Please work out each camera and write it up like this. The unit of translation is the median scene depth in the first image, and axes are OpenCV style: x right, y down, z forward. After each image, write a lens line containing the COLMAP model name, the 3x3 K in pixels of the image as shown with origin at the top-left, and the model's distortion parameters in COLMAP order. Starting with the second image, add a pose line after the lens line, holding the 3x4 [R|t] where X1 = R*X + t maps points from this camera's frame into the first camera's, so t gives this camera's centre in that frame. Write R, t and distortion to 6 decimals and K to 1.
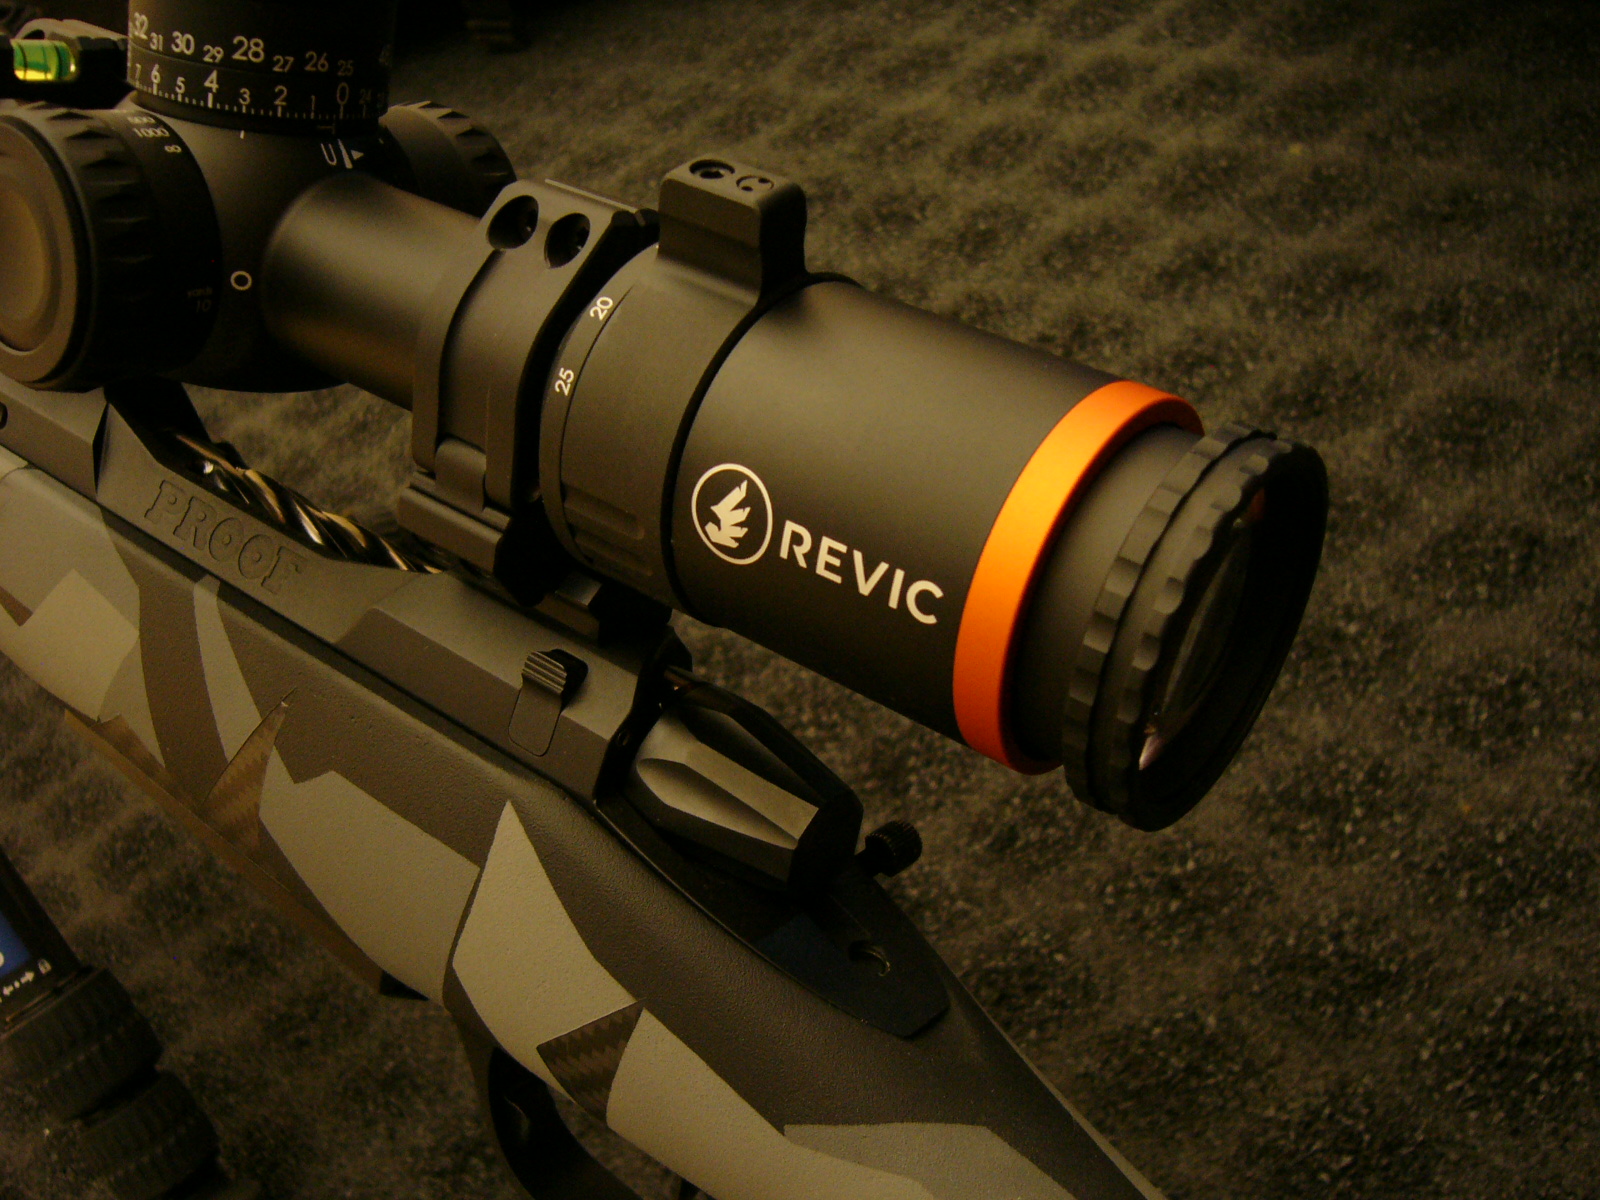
lens RADIAL K [[1692.3, 0, 775.5], [0, 1692.3, 620.5], [0, 0, 1]] dist [-0.072419, 0.012791]
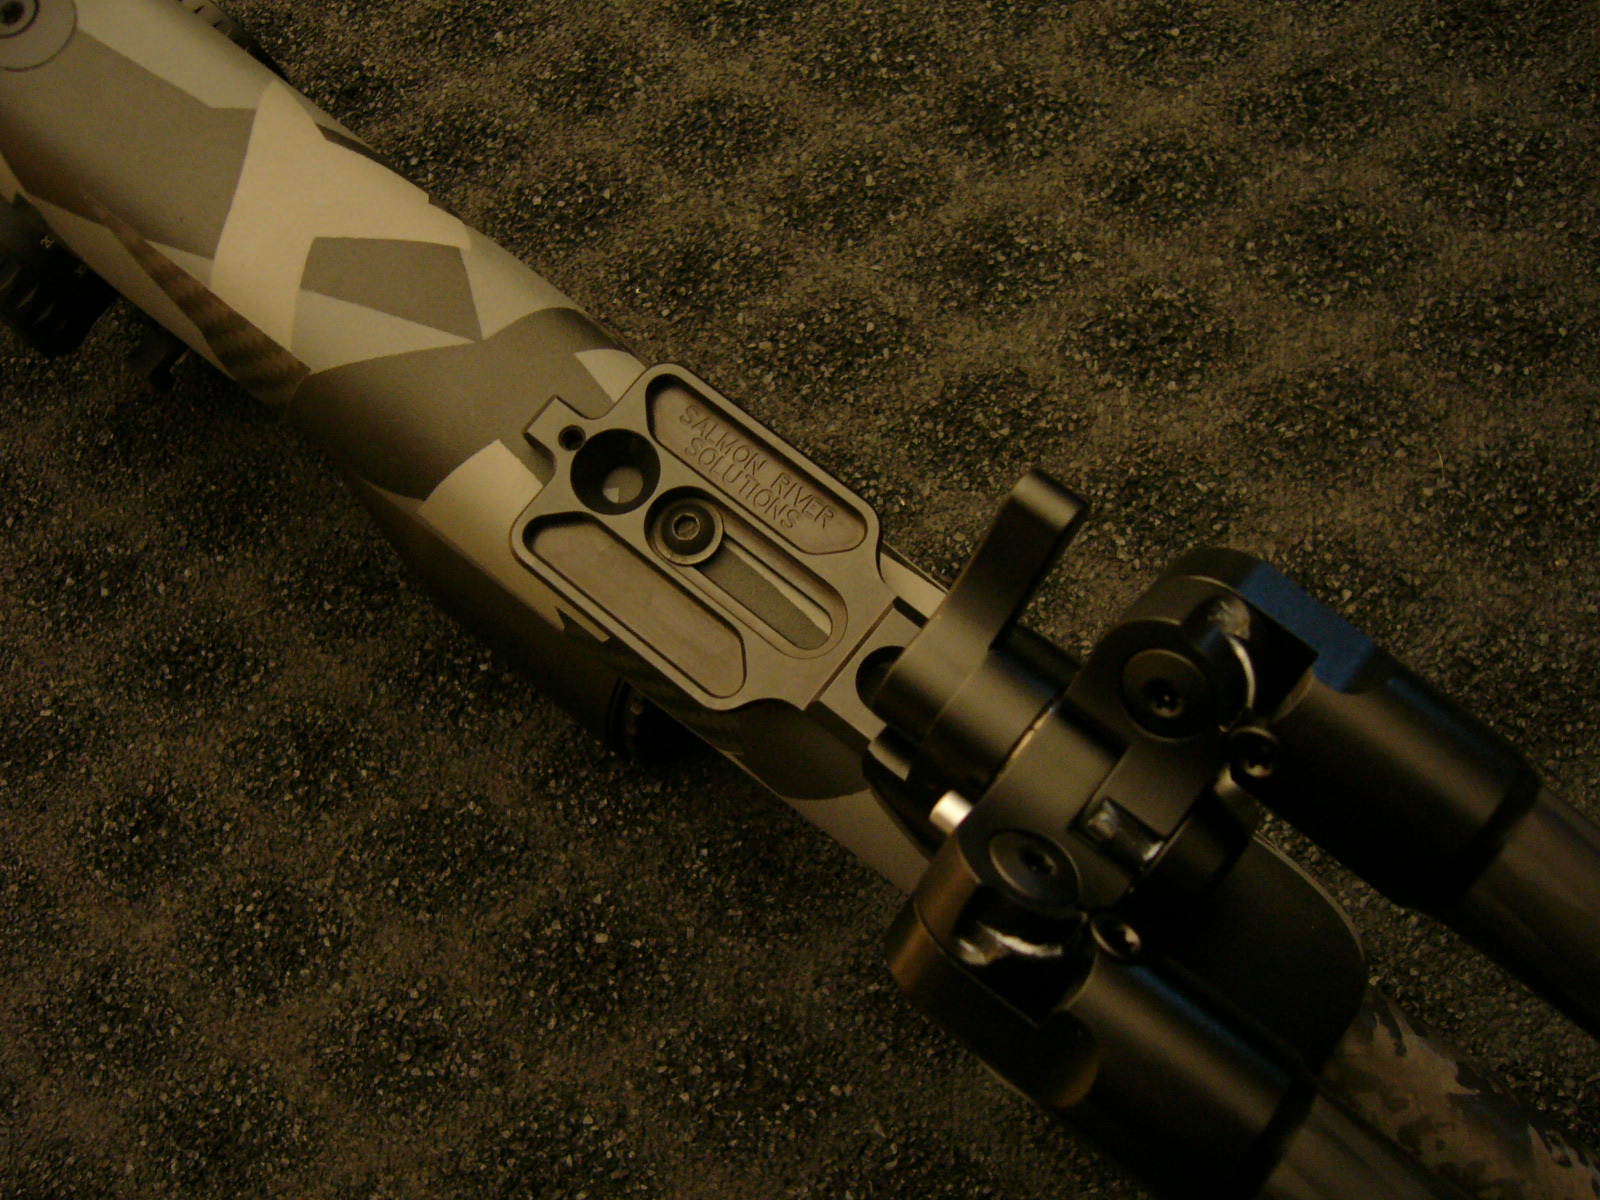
lens RADIAL K [[1692.3, 0, 775.5], [0, 1692.3, 620.5], [0, 0, 1]] dist [-0.072419, 0.012791]
pose [[0.972759, 0.039442, 0.228439, -0.275923], [-0.096247, 0.965190, 0.243198, 0.165593], [-0.210895, -0.258560, 0.942693, 0.121661]]
